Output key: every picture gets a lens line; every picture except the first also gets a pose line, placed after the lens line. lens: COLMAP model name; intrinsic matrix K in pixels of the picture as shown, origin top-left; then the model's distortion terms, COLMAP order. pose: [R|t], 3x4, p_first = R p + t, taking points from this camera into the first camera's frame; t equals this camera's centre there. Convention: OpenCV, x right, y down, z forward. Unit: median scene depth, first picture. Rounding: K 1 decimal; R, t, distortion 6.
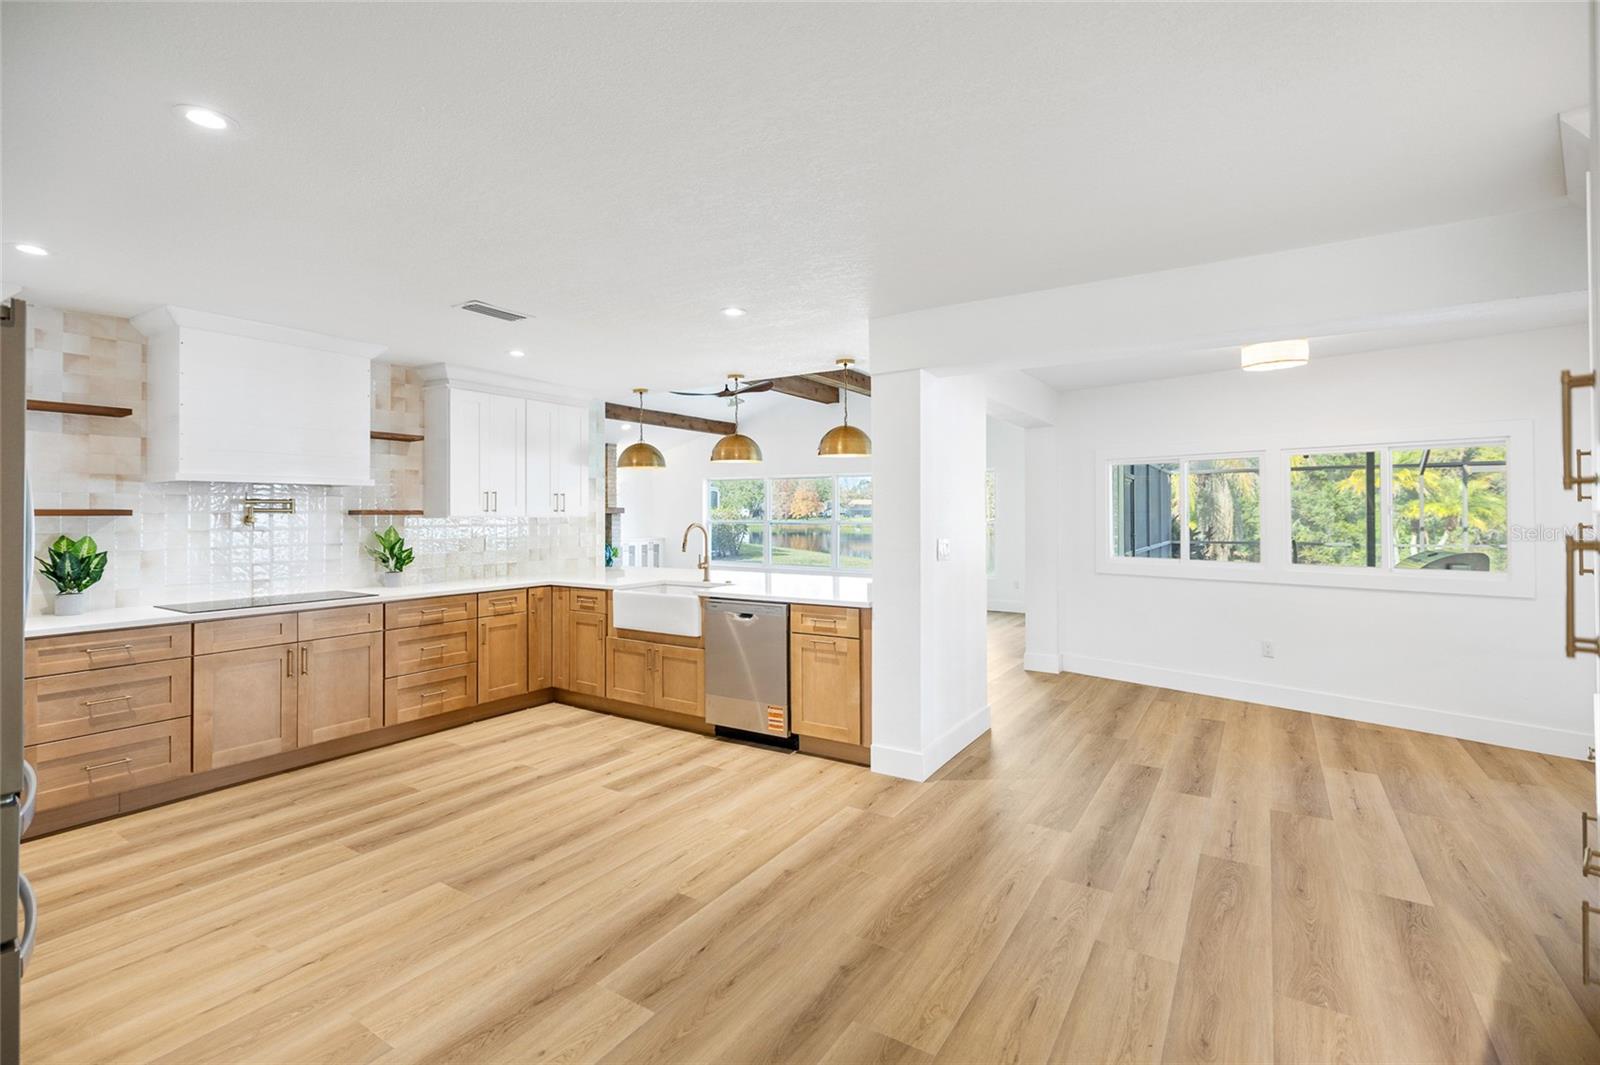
lens RADIAL K [[719.0, 0, 799.8], [0, 719.0, 506.1], [0, 0, 1]] dist [-0.001444, 0.001277]
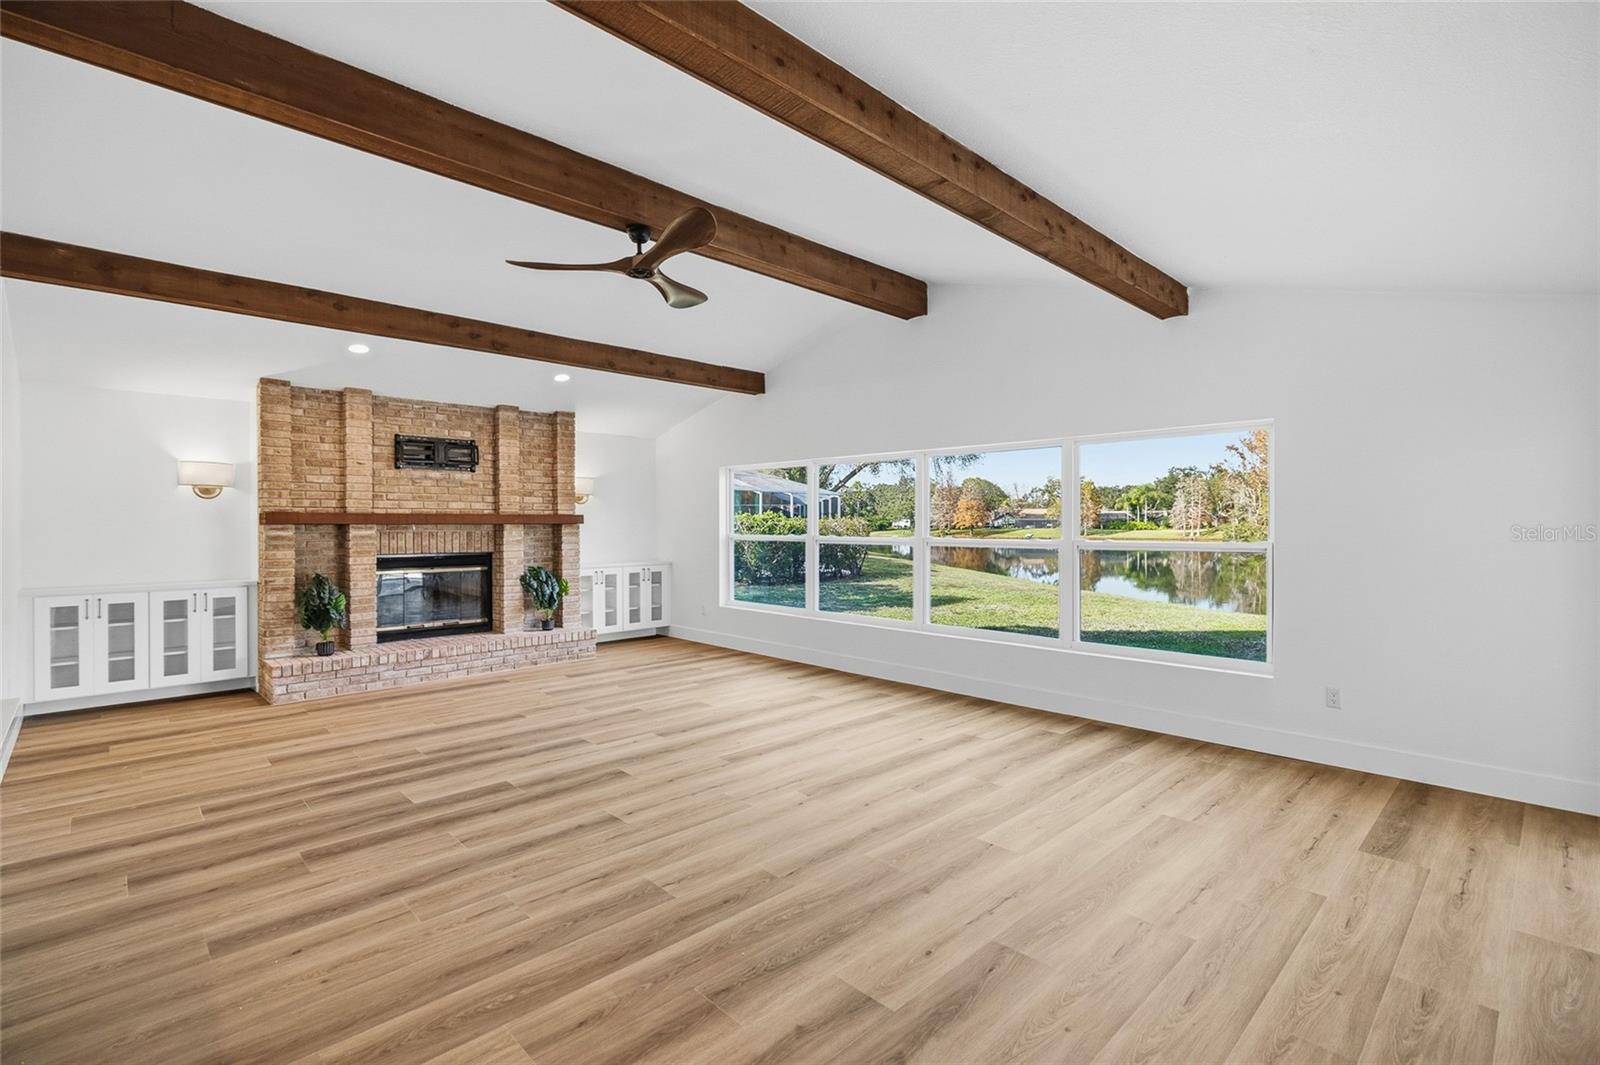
lens RADIAL K [[719.0, 0, 798.6], [0, 719.0, 525.2], [0, 0, 1]] dist [-0.001444, 0.001277]
pose [[0.972736, 0.004764, -0.231864, 0.258257], [-0.001782, 0.999913, 0.013070, 0.008282], [0.231906, -0.012300, 0.972660, 1.411311]]
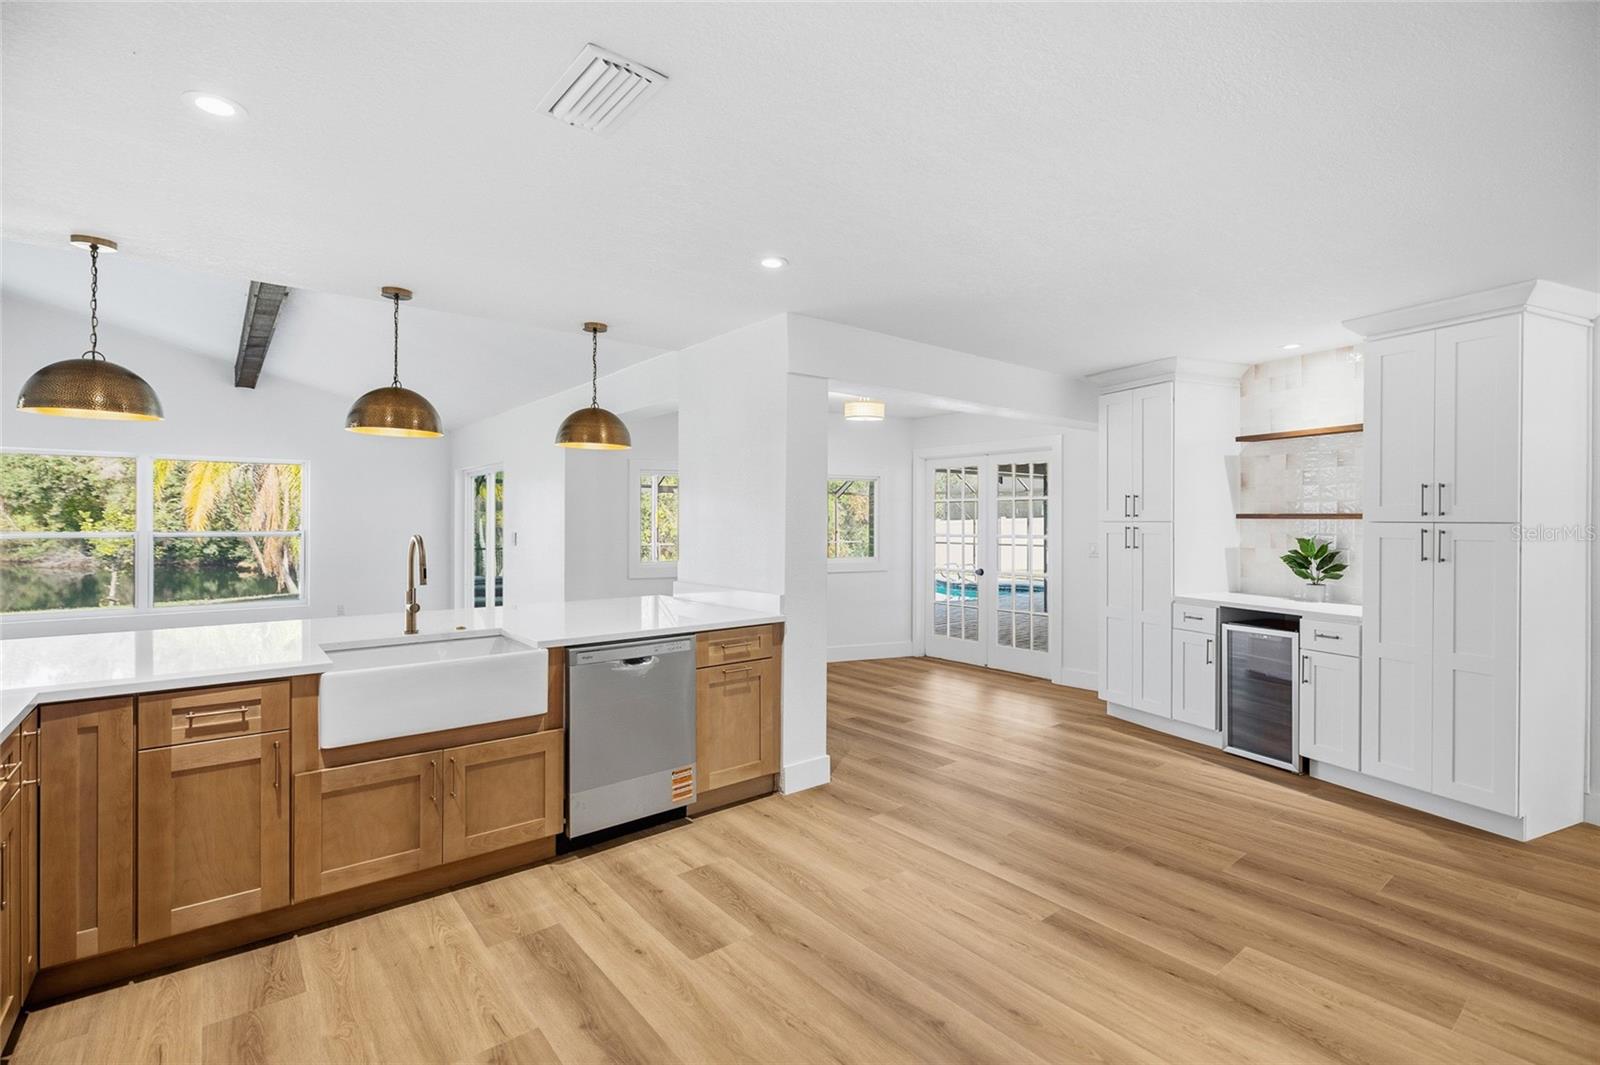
lens RADIAL K [[737.8, 0, 802.0], [0, 737.8, 520.0], [0, 0, 1]] dist [-0.004872, -0.000427]
pose [[0.311378, 0.004993, 0.950273, -0.825642], [-0.013043, 0.999914, -0.000980, 0.010553], [-0.950197, -0.012090, 0.311416, 0.696072]]
